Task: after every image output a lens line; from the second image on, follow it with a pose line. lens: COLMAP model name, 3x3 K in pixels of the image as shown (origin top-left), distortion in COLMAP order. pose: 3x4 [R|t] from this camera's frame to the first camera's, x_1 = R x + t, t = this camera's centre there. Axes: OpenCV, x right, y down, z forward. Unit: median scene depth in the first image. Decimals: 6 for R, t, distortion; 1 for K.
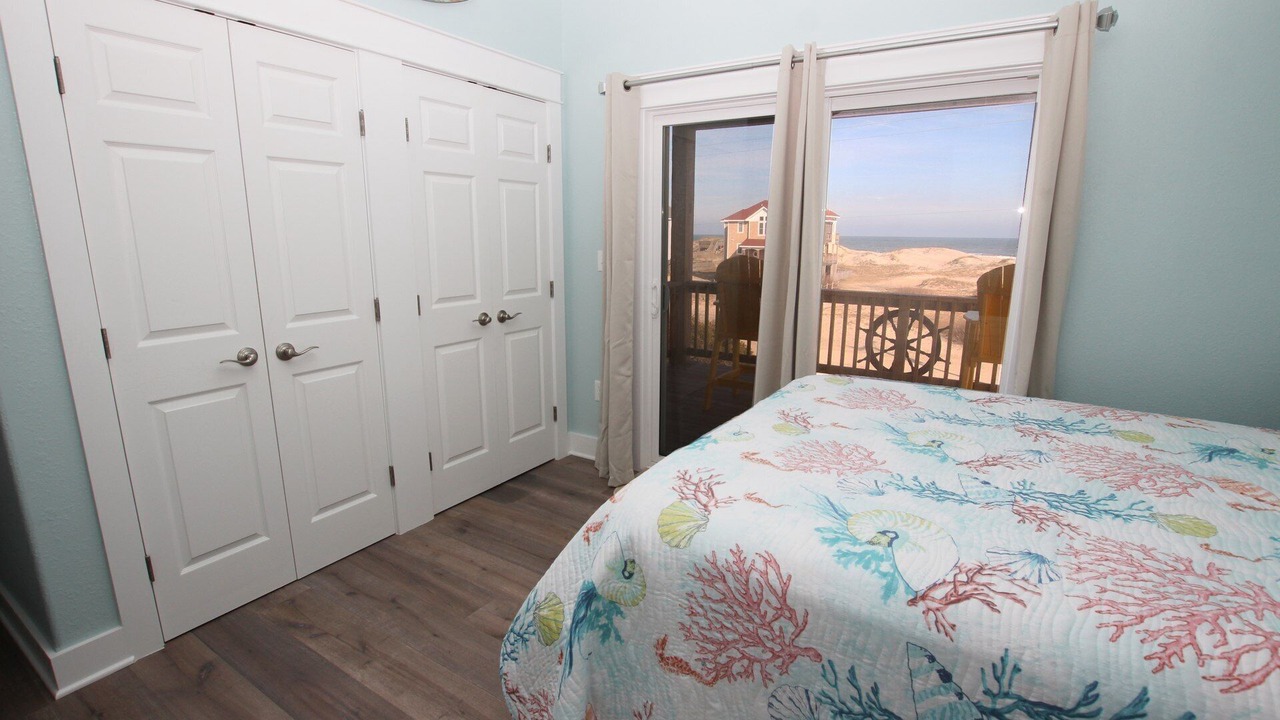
lens RADIAL K [[598.8, 0, 642.3], [0, 598.8, 362.0], [0, 0, 1]] dist [-0.029846, 0.000867]
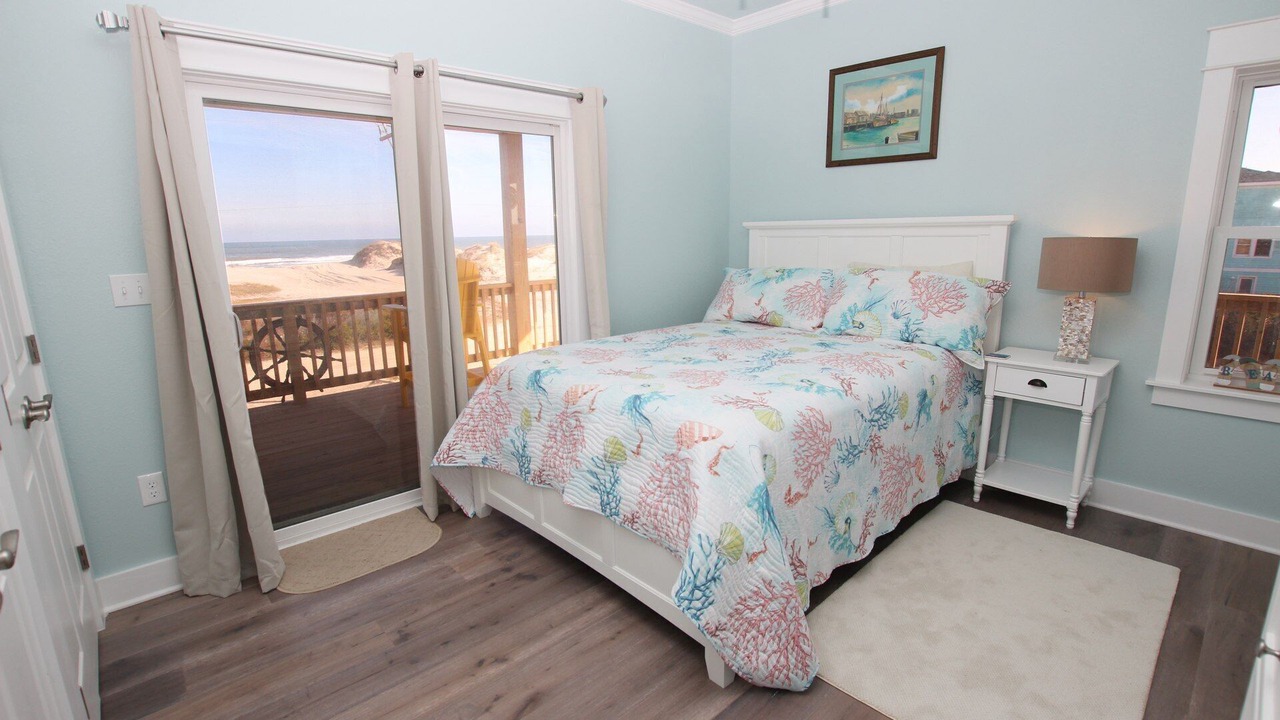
lens RADIAL K [[598.8, 0, 642.3], [0, 598.8, 362.0], [0, 0, 1]] dist [-0.029846, 0.000867]
pose [[0.248927, -0.213897, 0.944608, -1.492431], [0.220670, 0.962181, 0.159725, -0.198387], [-0.943048, 0.168687, 0.286713, 0.858542]]
